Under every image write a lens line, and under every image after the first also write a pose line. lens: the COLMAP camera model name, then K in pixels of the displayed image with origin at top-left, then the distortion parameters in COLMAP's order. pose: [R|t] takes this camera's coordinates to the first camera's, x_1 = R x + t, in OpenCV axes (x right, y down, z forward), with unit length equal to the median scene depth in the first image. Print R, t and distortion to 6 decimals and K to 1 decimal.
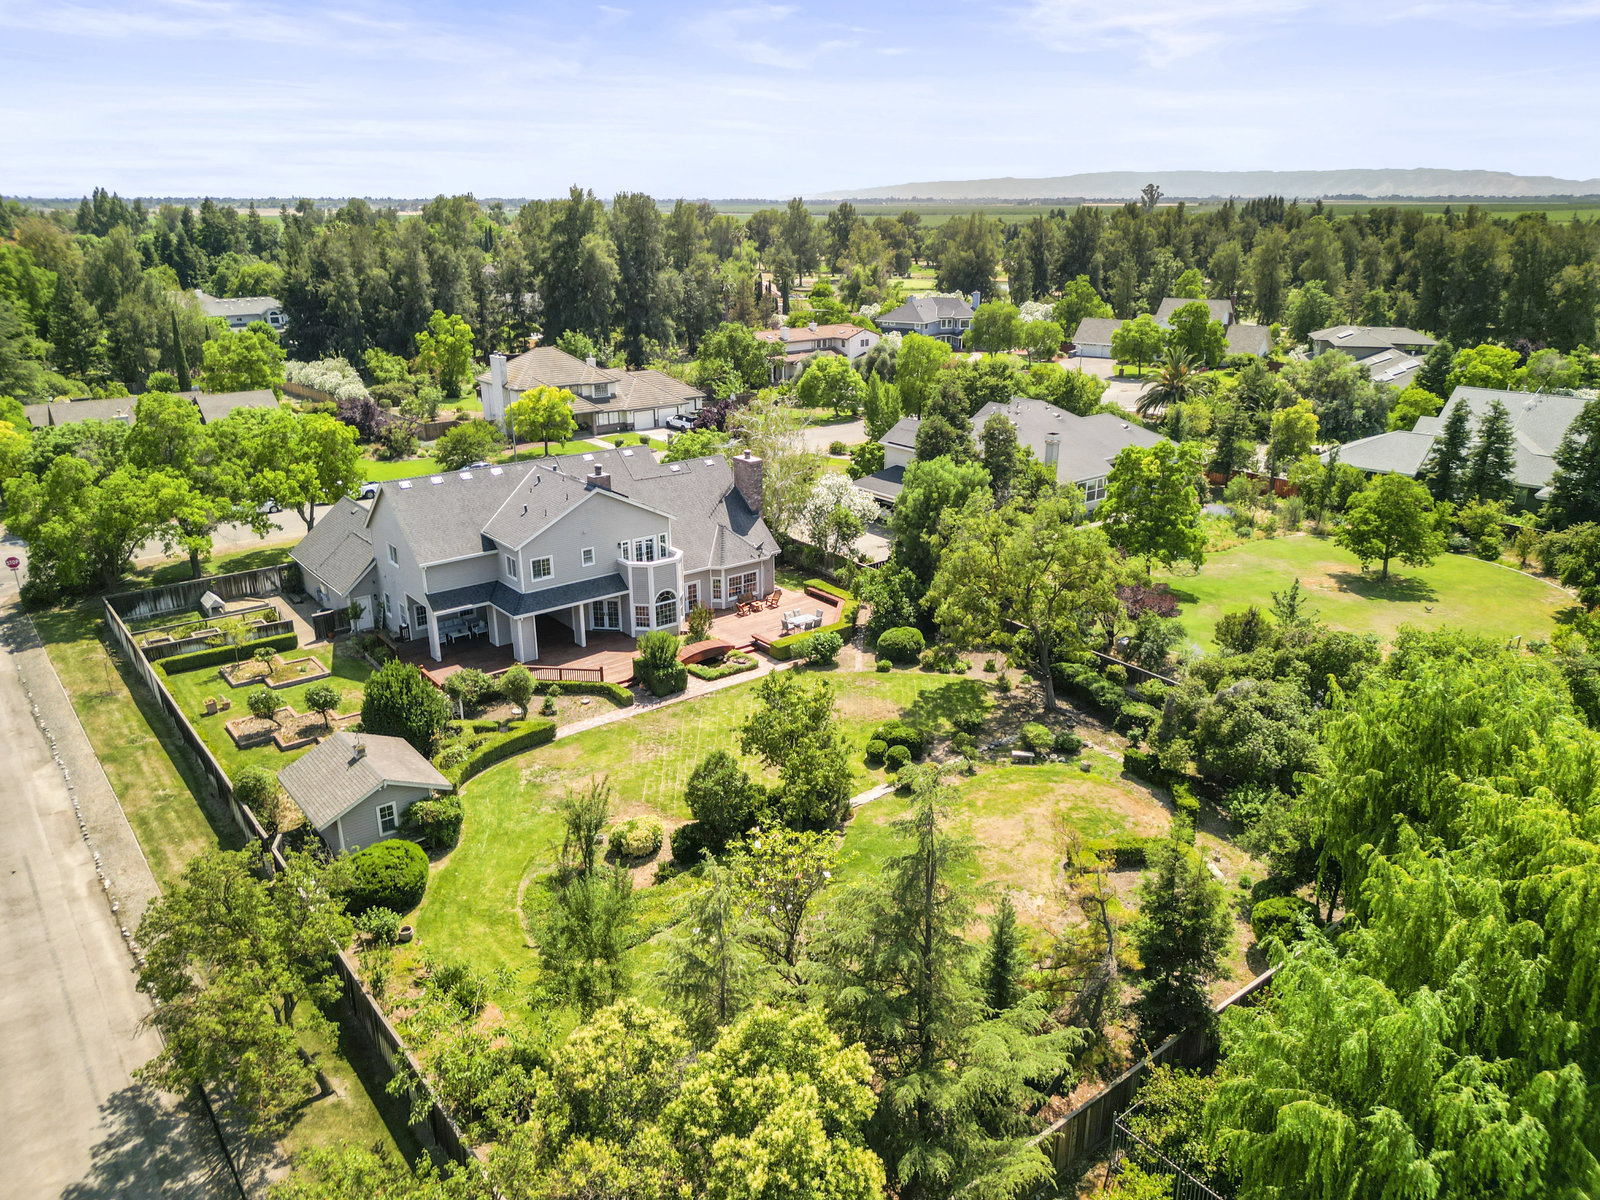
lens RADIAL K [[1120.8, 0, 801.9], [0, 1120.8, 594.5], [0, 0, 1]] dist [0.099844, -0.119164]
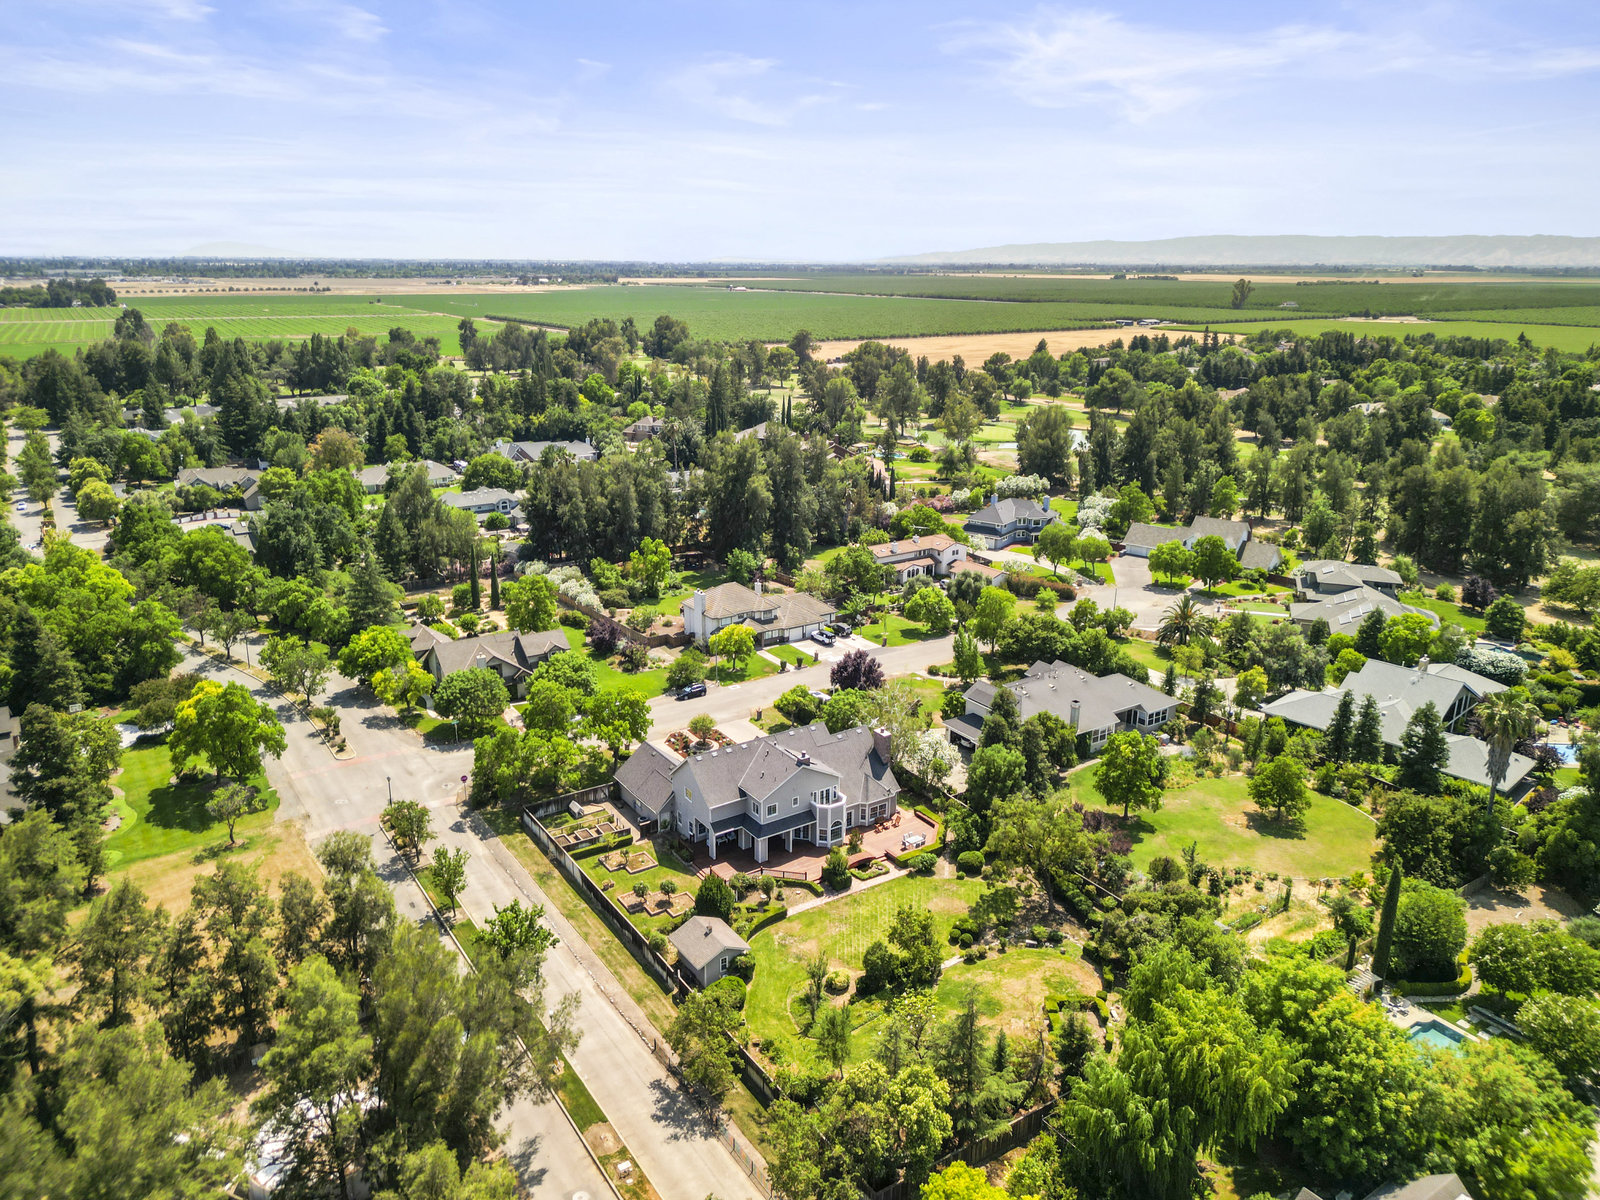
lens RADIAL K [[1117.6, 0, 800.9], [0, 1117.6, 582.7], [0, 0, 1]] dist [0.096398, -0.124389]
pose [[0.996389, 0.028925, -0.079825, -0.050323], [-0.033605, 0.997755, -0.057920, -0.287080], [0.077970, 0.060394, 0.995125, -0.823547]]
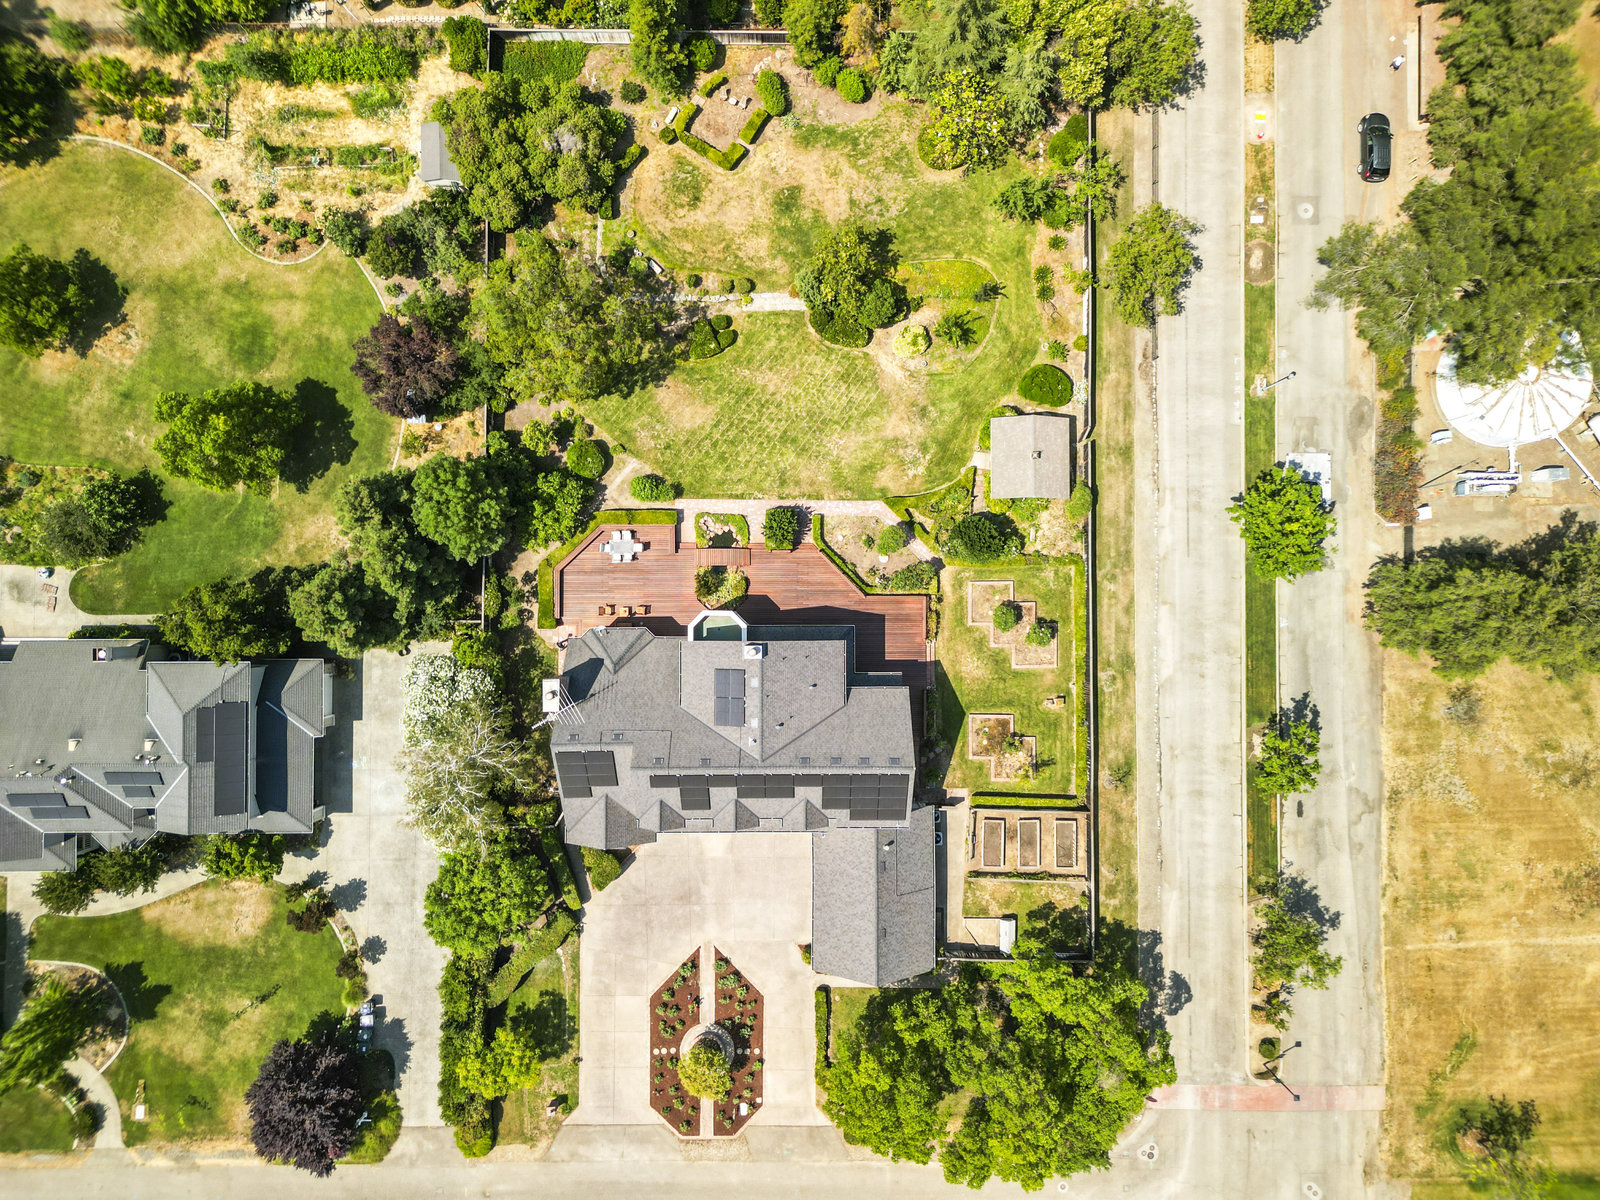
lens RADIAL K [[1120.8, 0, 801.9], [0, 1120.8, 594.5], [0, 0, 1]] dist [0.099844, -0.119164]
pose [[-0.785006, -0.619189, 0.019247, -0.206086], [0.213038, -0.240654, 0.946943, -1.104997], [-0.581705, 0.747456, 0.320826, 0.602967]]
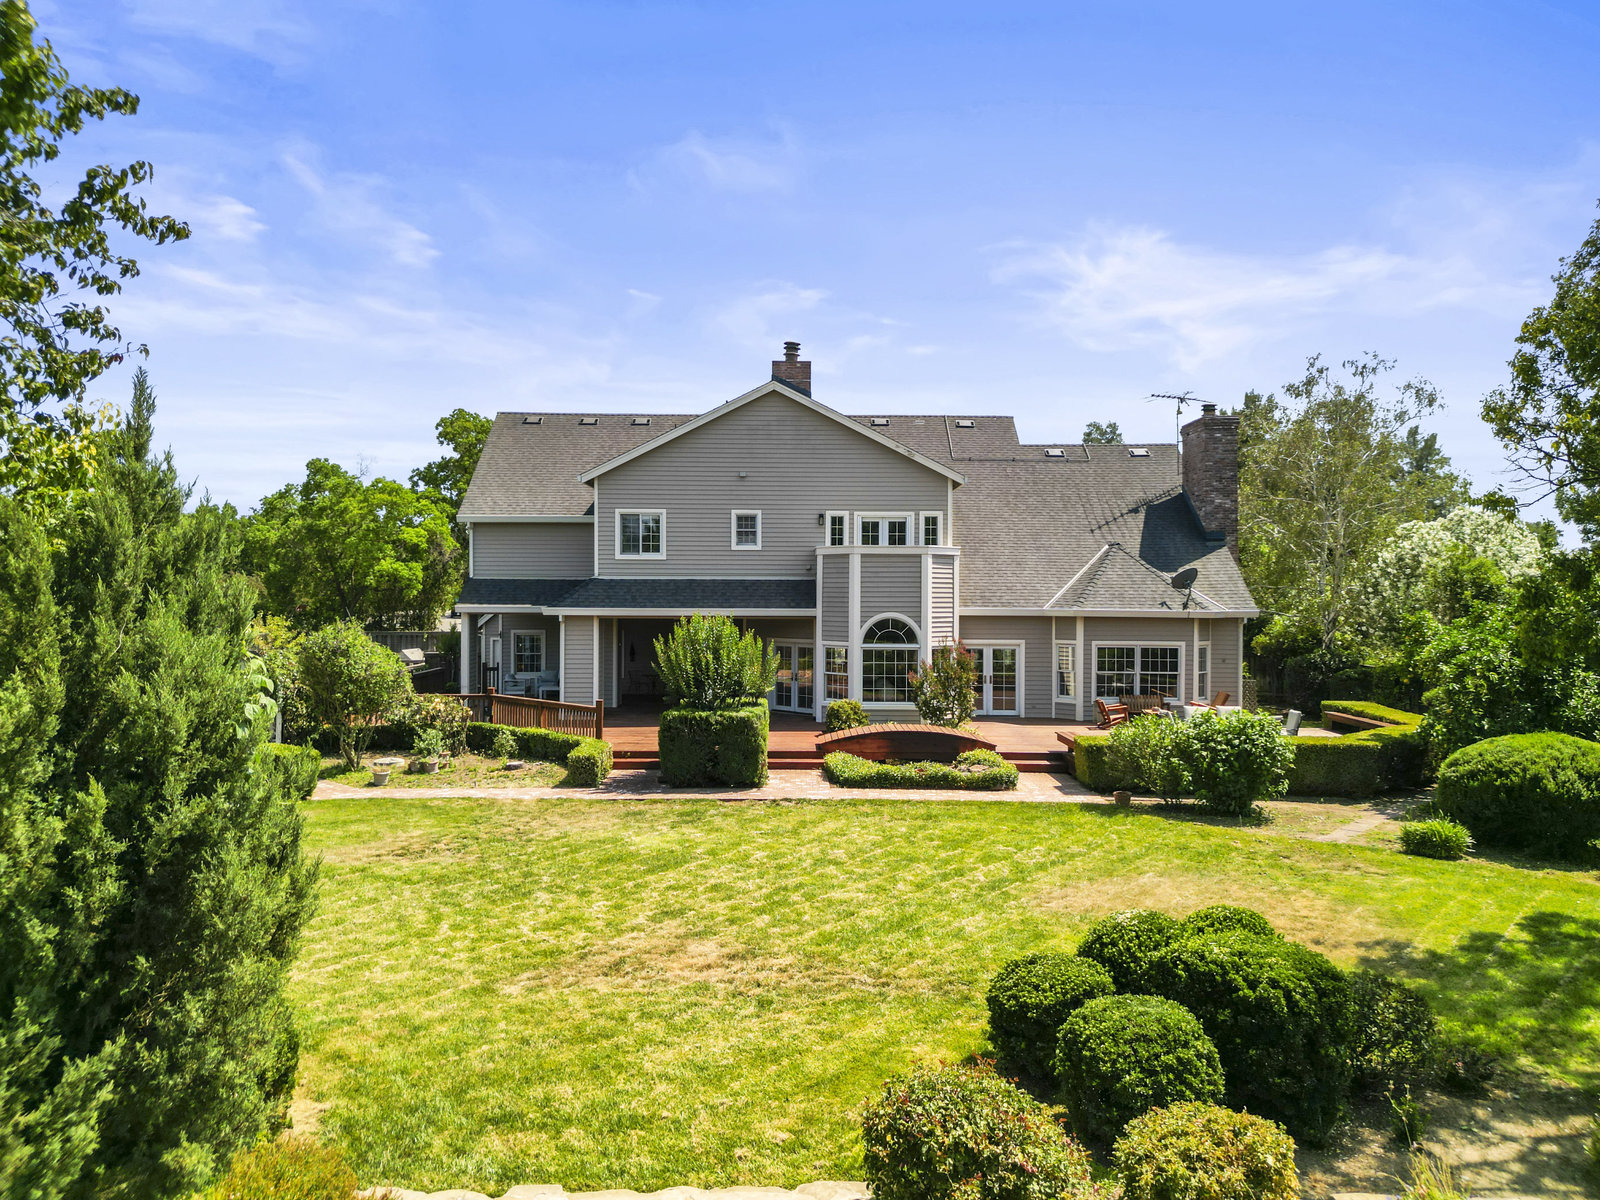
lens RADIAL K [[1117.6, 0, 800.9], [0, 1117.6, 582.7], [0, 0, 1]] dist [0.096398, -0.124389]
pose [[0.788463, 0.002856, -0.615075, 0.120188], [-0.213881, 0.938859, -0.269814, 0.112180], [0.576698, 0.344291, 0.740867, 0.691964]]
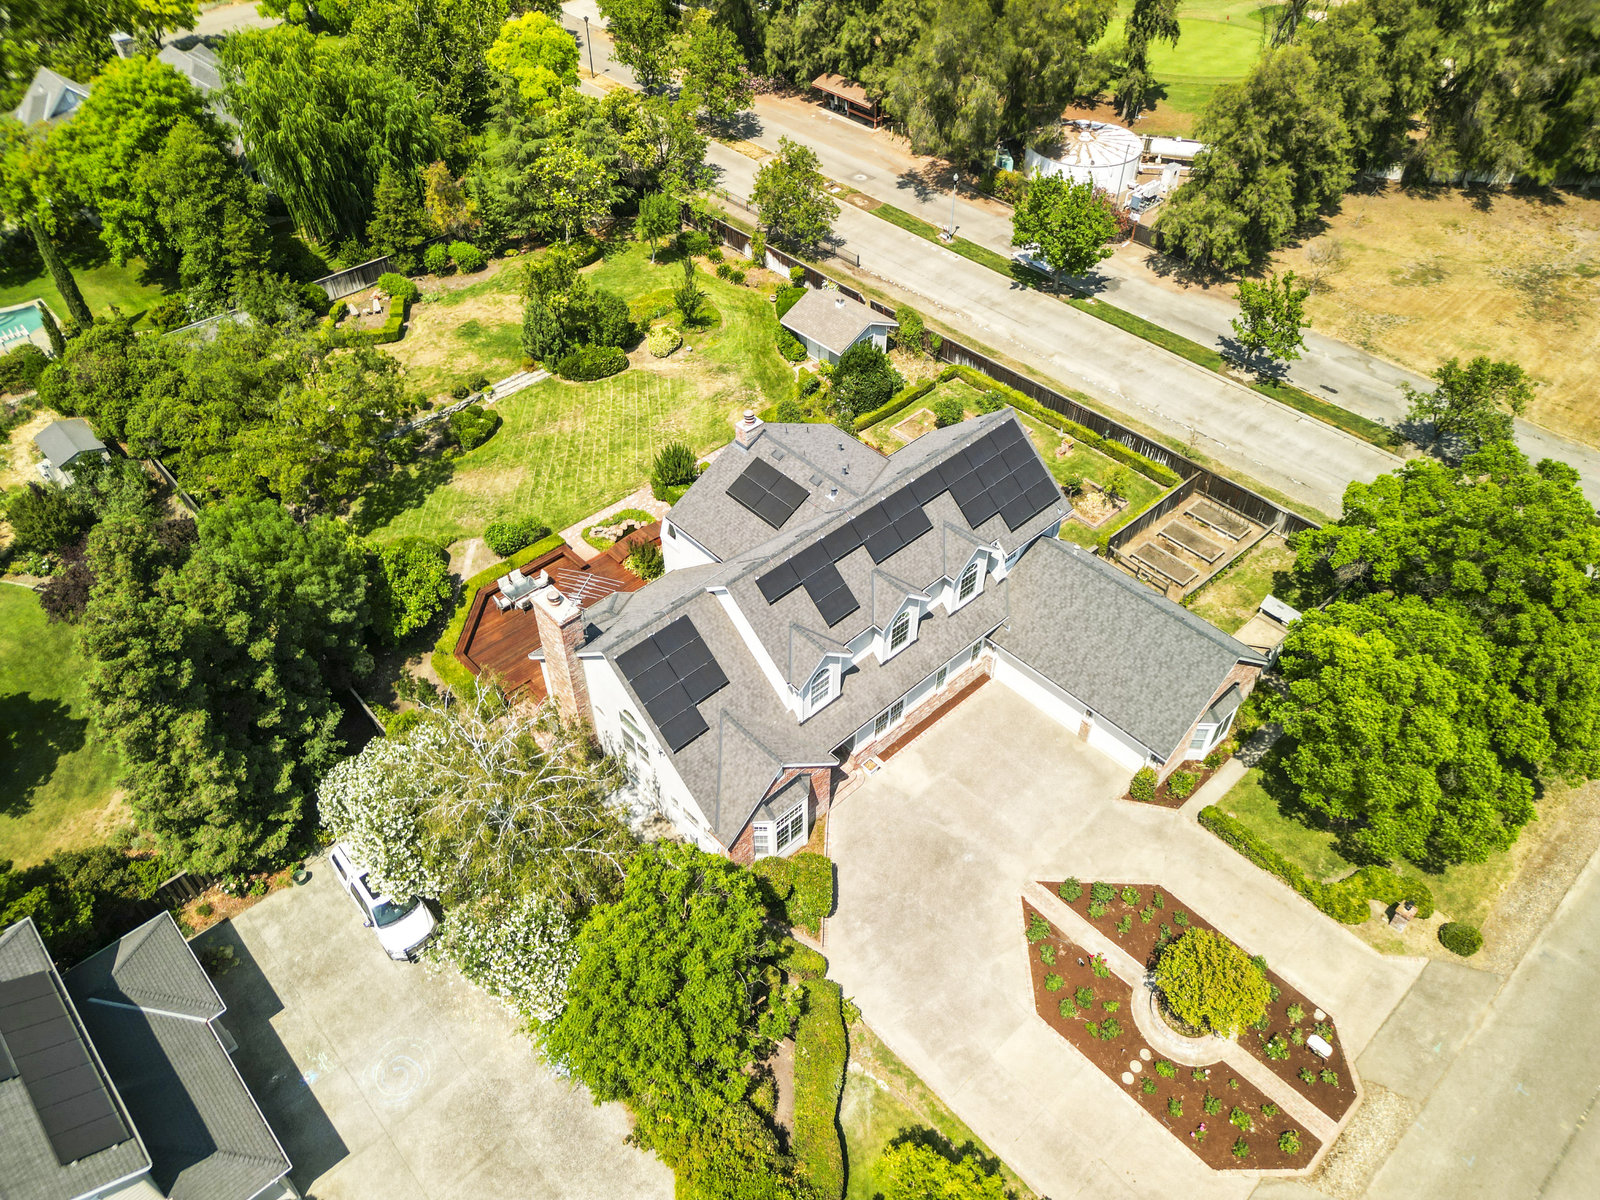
lens RADIAL K [[1120.8, 0, 801.9], [0, 1120.8, 594.5], [0, 0, 1]] dist [0.099844, -0.119164]
pose [[-0.996555, 0.065107, -0.051364, -0.170623], [-0.017179, 0.443865, 0.895929, -0.772723], [0.081130, 0.893725, -0.441218, 1.480370]]
